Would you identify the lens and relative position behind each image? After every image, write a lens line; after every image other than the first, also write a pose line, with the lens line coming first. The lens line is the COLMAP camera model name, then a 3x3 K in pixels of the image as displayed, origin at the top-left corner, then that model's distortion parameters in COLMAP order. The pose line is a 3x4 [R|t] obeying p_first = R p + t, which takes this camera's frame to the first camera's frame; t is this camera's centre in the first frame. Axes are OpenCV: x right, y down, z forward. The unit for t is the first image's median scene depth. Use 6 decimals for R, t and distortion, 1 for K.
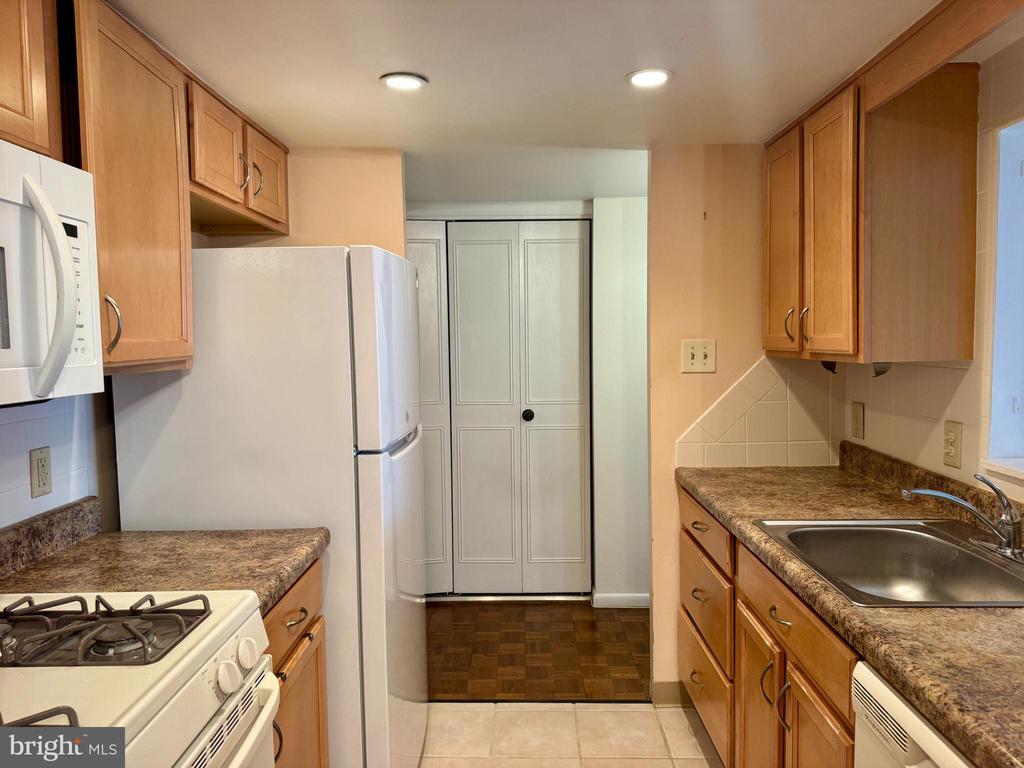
lens RADIAL K [[727.9, 0, 514.0], [0, 727.9, 381.7], [0, 0, 1]] dist [0.061083, -0.083377]
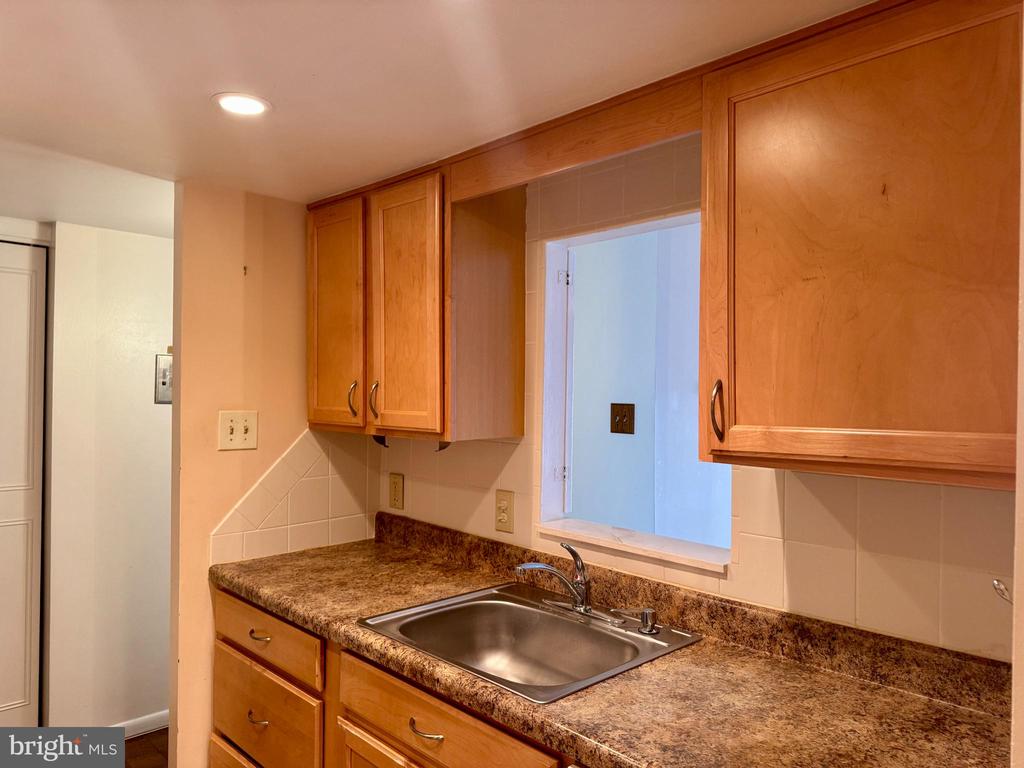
lens RADIAL K [[727.9, 0, 514.0], [0, 727.9, 381.7], [0, 0, 1]] dist [0.061083, -0.083377]
pose [[0.700727, 0.024607, 0.713005, -0.166740], [0.022743, 0.998127, -0.056799, -0.043679], [-0.713066, 0.056016, 0.698855, 0.196453]]
